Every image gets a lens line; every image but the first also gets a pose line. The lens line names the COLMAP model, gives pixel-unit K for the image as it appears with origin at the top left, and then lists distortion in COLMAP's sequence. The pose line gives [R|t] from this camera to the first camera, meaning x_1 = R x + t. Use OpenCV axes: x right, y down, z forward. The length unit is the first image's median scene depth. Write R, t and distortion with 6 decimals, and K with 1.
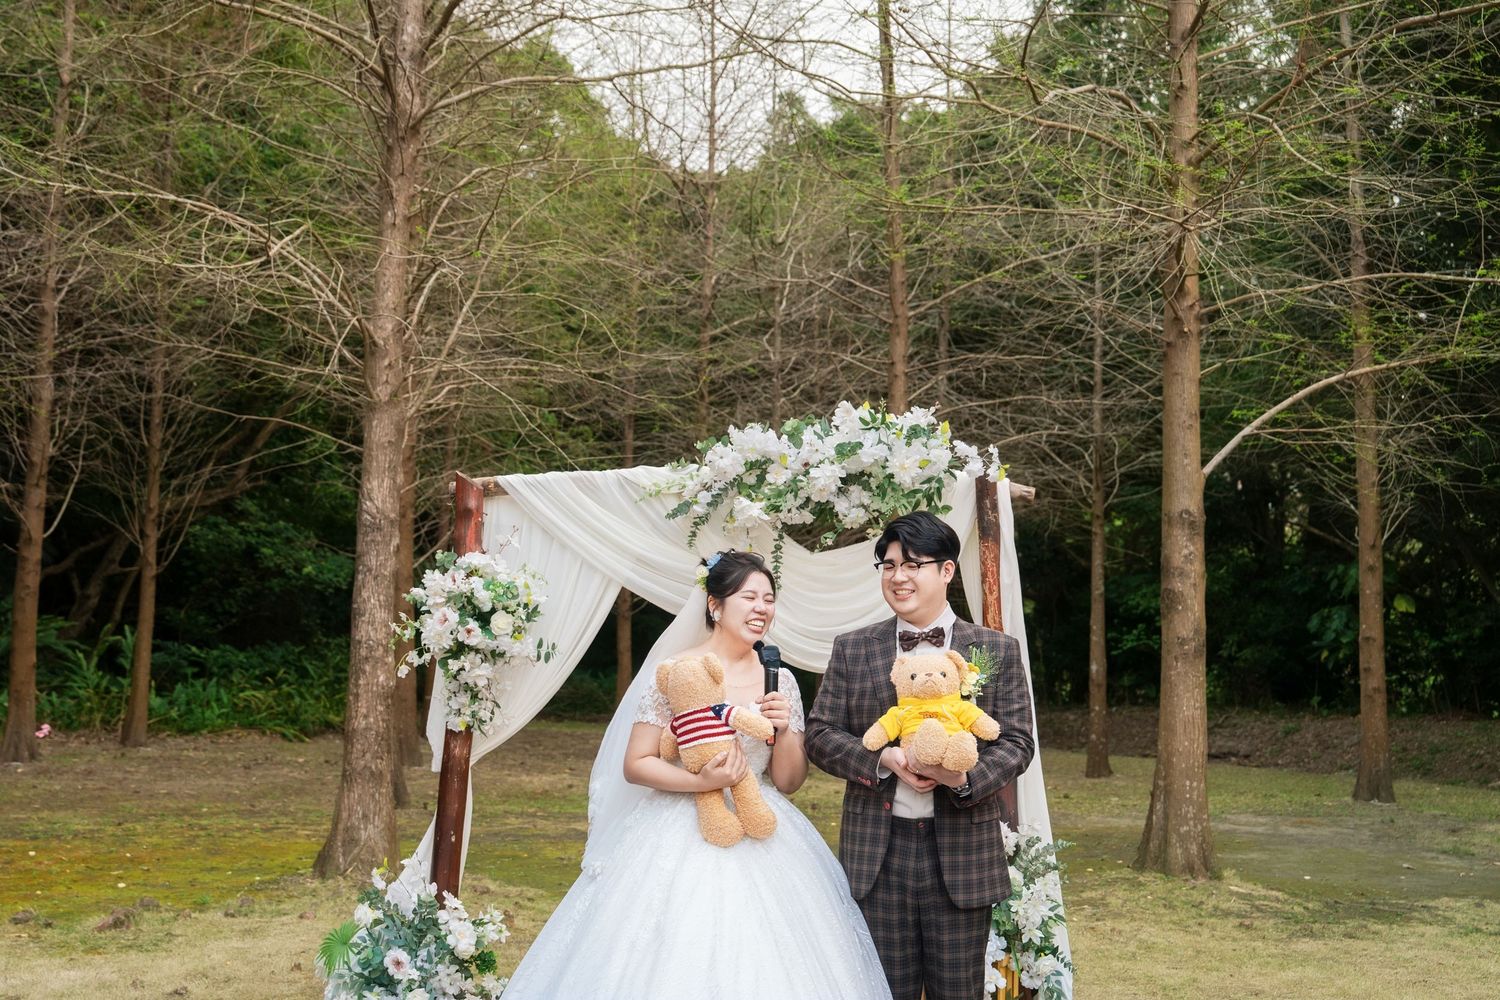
lens RADIAL K [[1806.4, 0, 714.5], [0, 1806.4, 560.8], [0, 0, 1]] dist [0.016621, -0.007487]
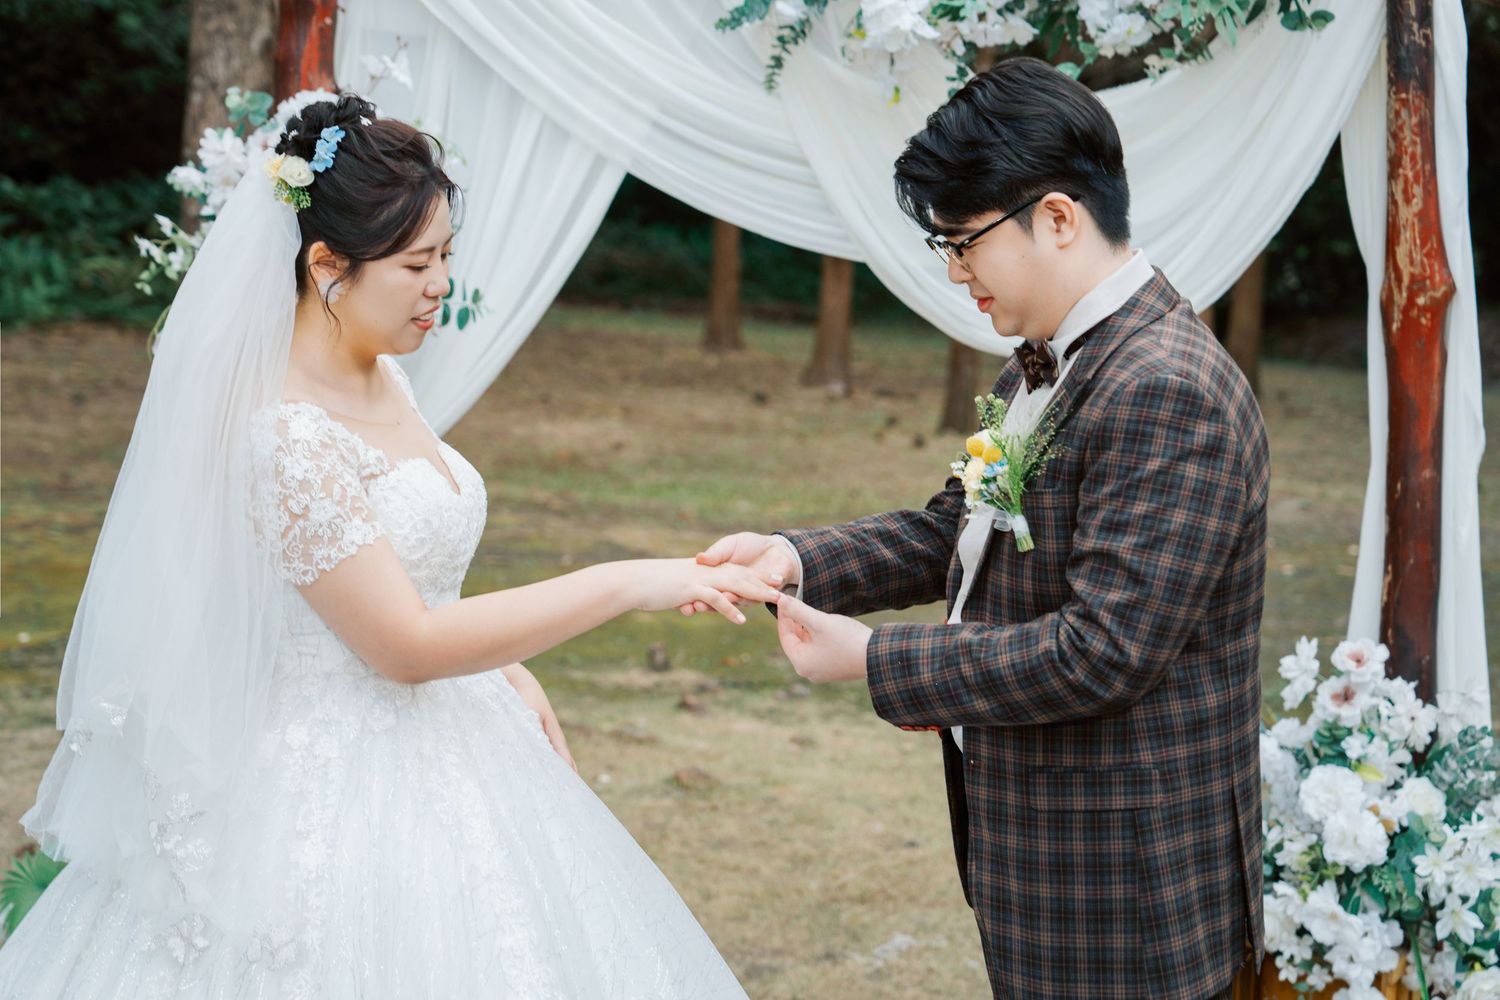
lens RADIAL K [[2875.7, 0, 748.3], [0, 2875.7, 503.2], [0, 0, 1]] dist [0.045497, 0.121308]
pose [[0.998520, 0.027677, -0.046810, 0.019339], [-0.019859, 0.986931, 0.159912, -0.021323], [0.050624, -0.158746, 0.986021, 0.240827]]
